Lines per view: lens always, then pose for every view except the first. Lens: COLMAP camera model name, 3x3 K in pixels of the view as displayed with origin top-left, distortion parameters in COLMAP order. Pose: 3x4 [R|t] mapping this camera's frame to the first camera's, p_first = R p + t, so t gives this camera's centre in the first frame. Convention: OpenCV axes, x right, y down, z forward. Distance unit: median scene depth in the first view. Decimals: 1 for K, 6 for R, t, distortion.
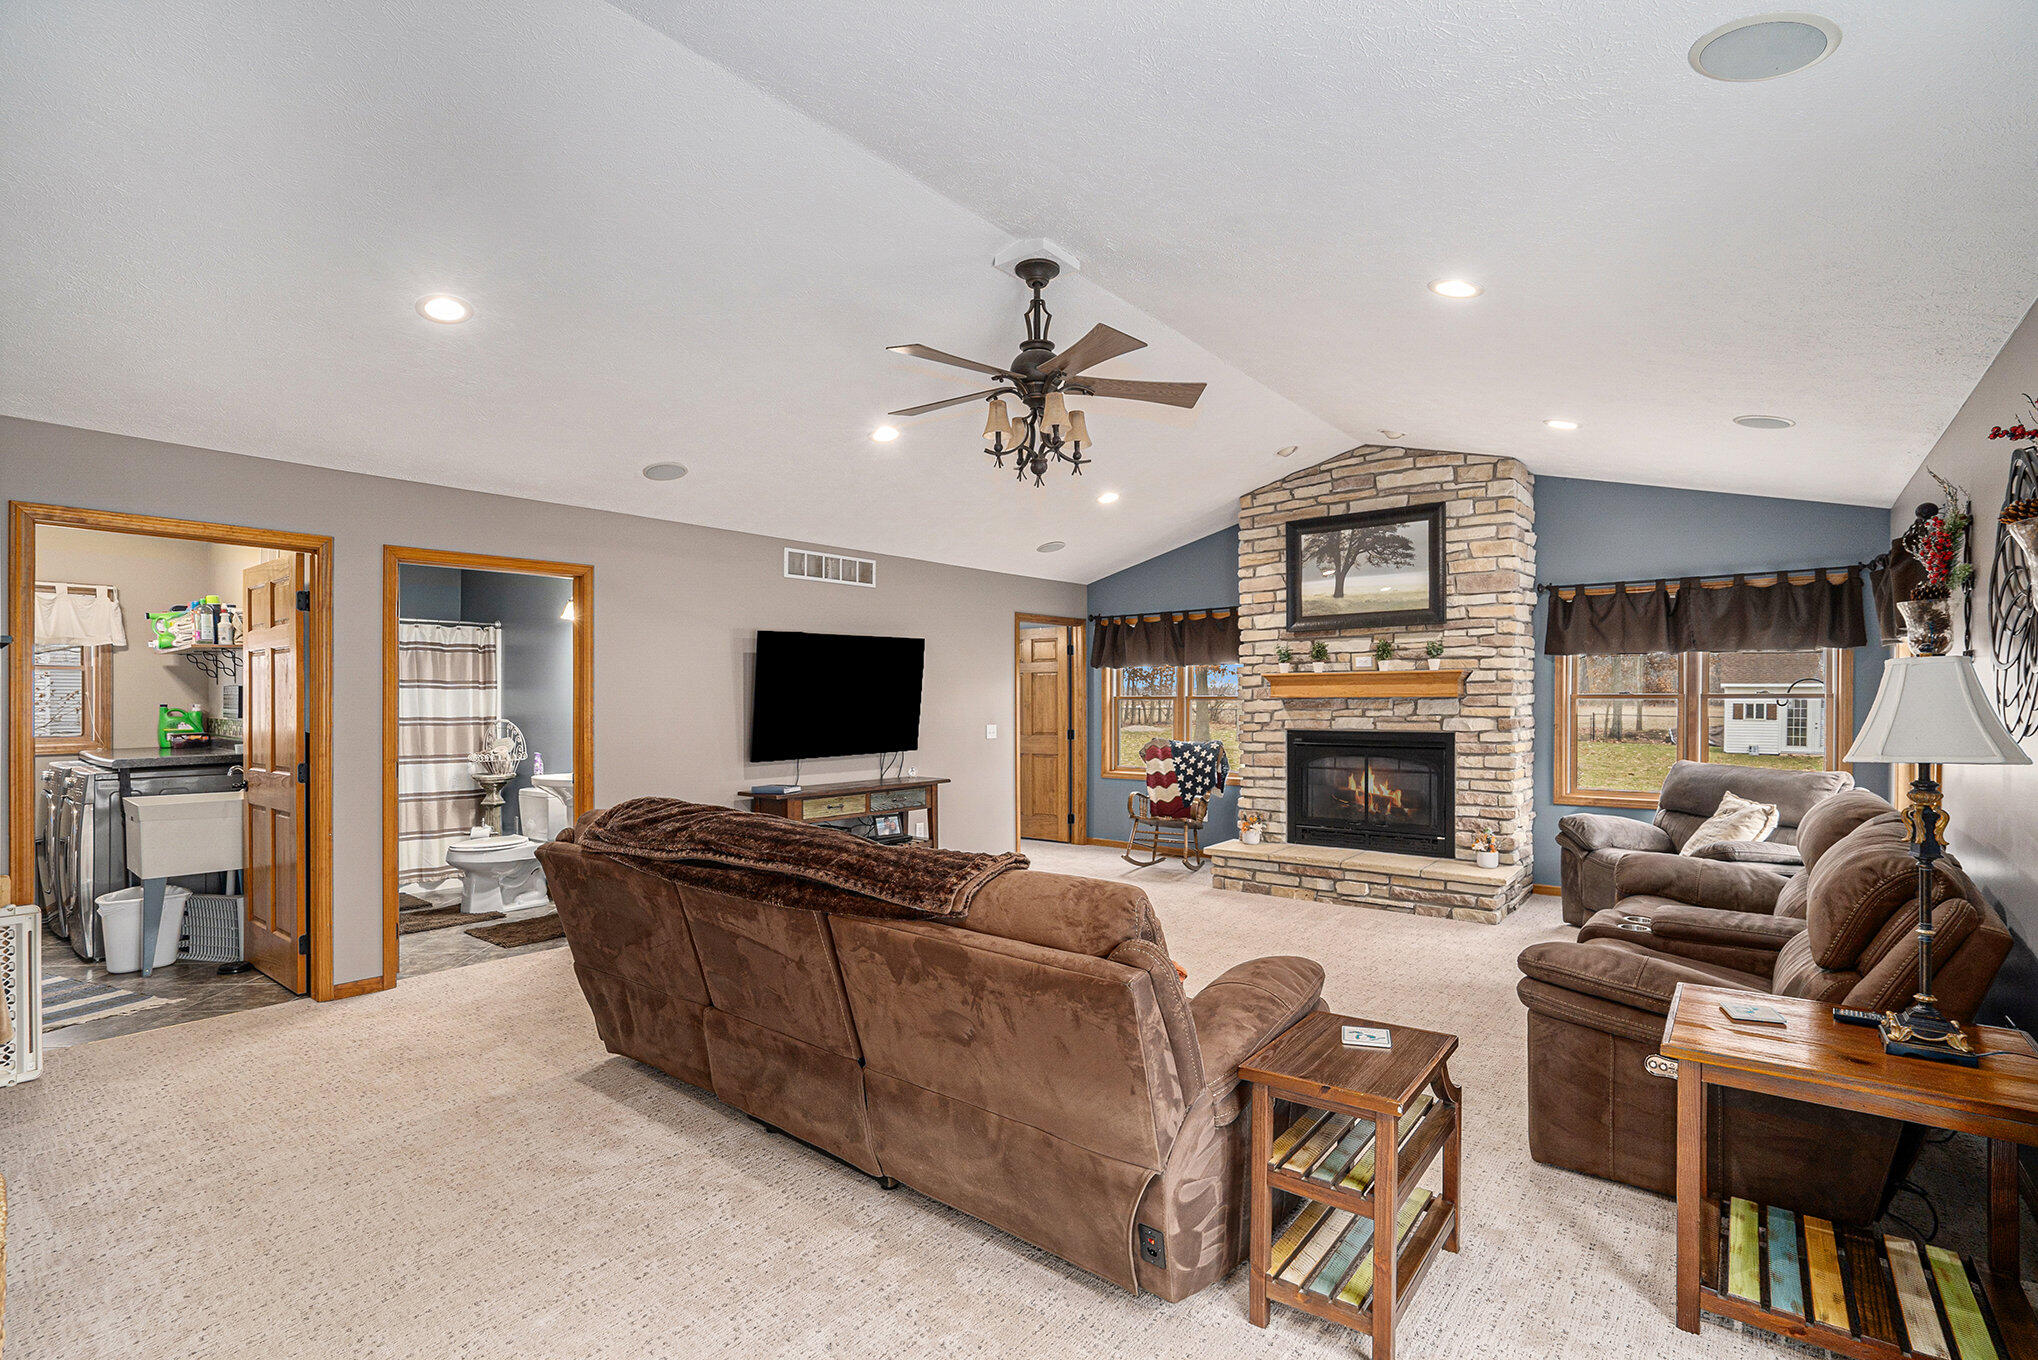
lens RADIAL K [[954.2, 0, 1031.6], [0, 954.2, 687.4], [0, 0, 1]] dist [-0.022976, 0.002446]
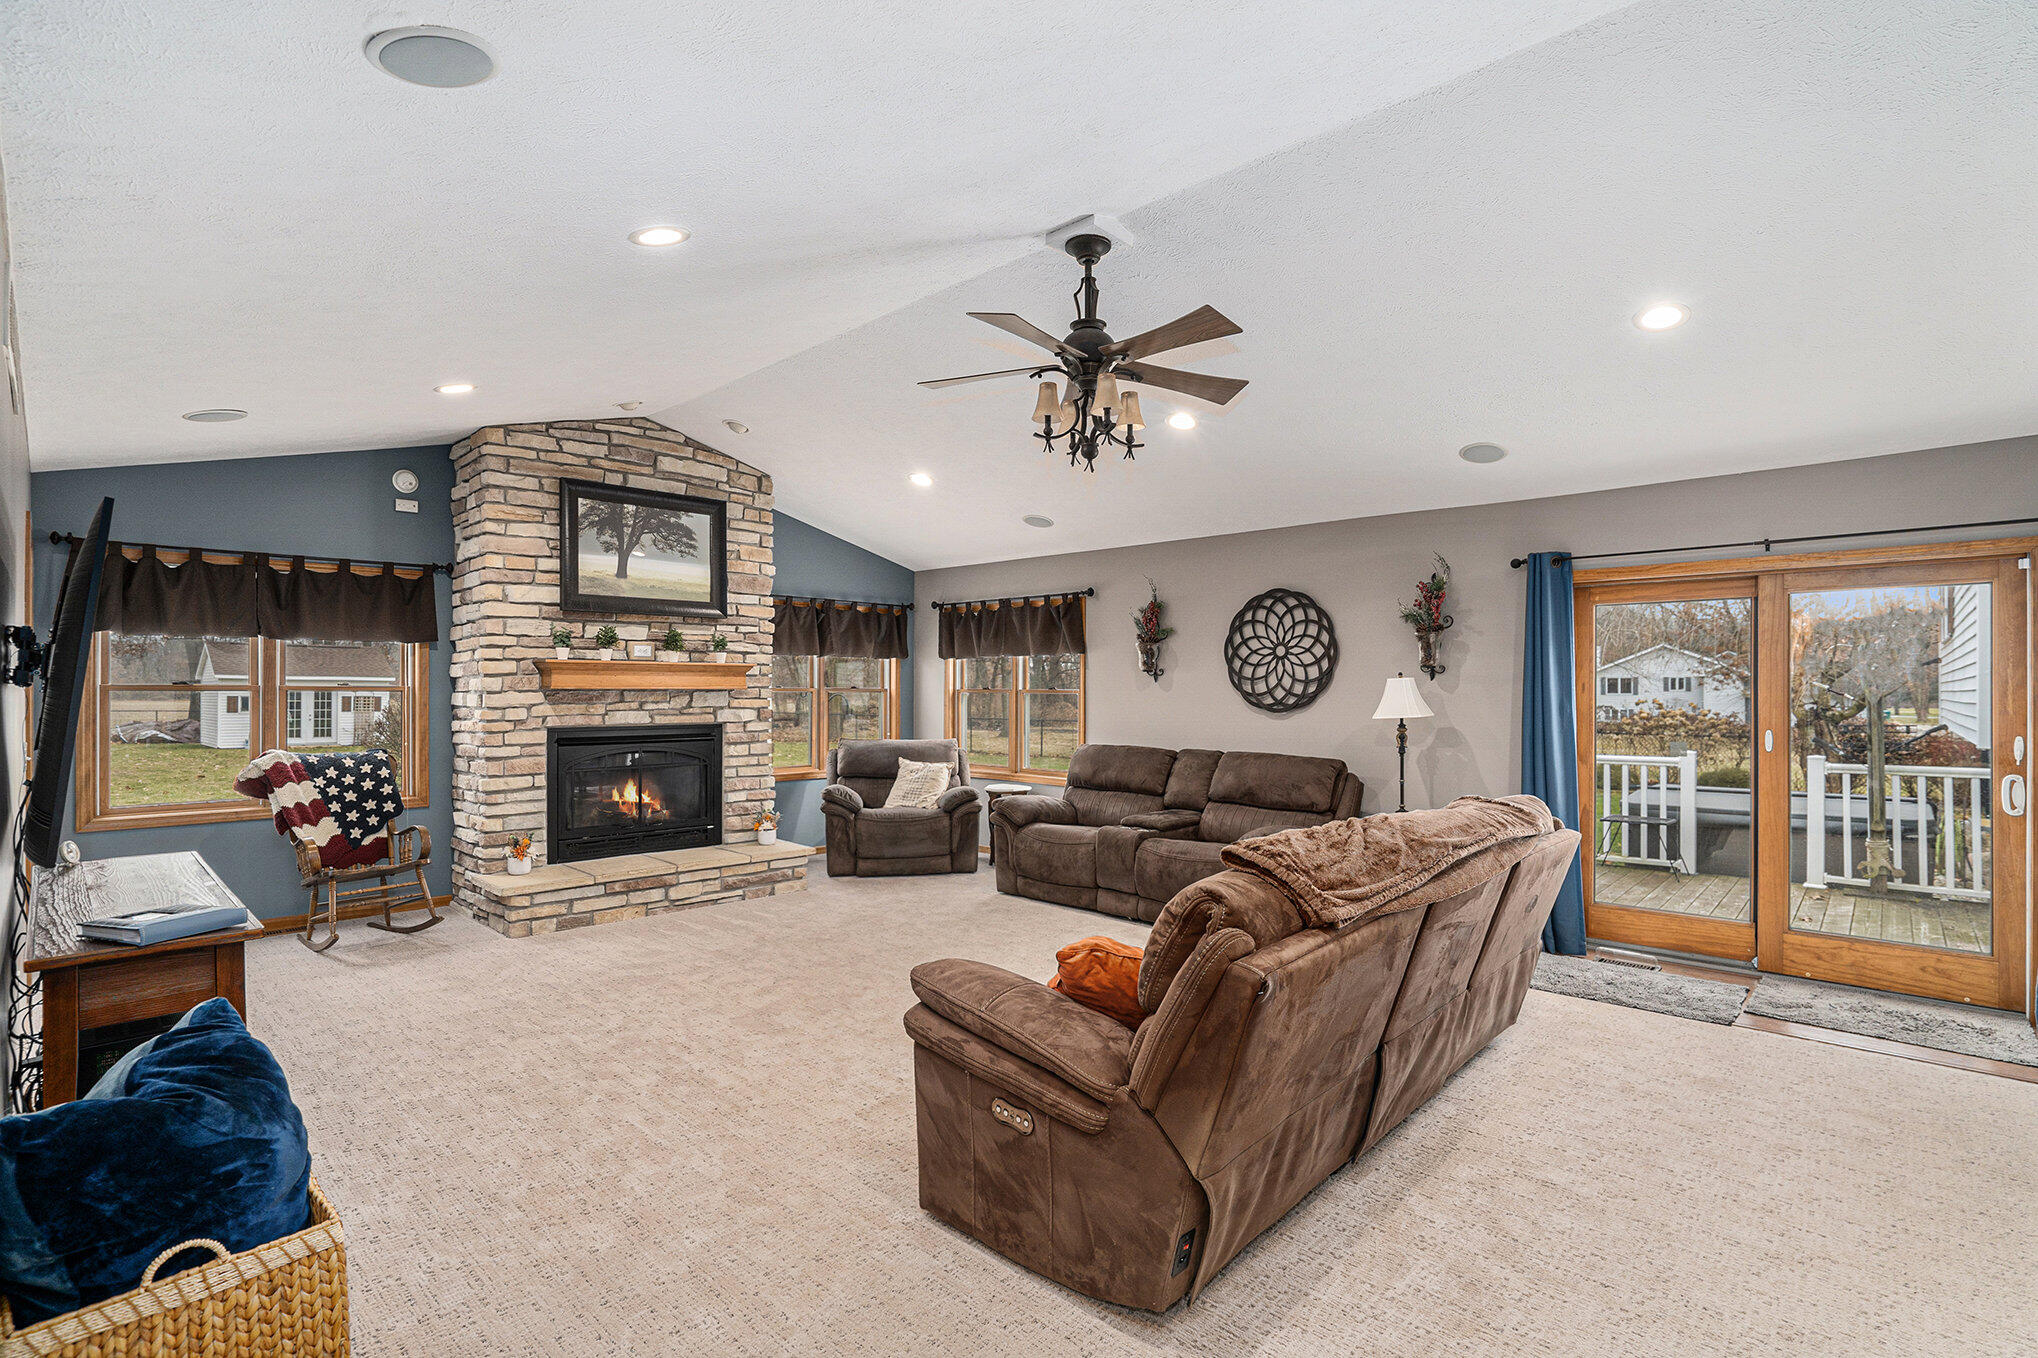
lens RADIAL K [[954.2, 0, 1030.7], [0, 954.2, 689.8], [0, 0, 1]] dist [-0.022976, 0.002446]
pose [[0.106485, 0.004042, 0.994306, -0.527205], [-0.014886, 0.999886, -0.002471, 0.007439], [-0.994203, -0.014538, 0.106533, 0.518887]]
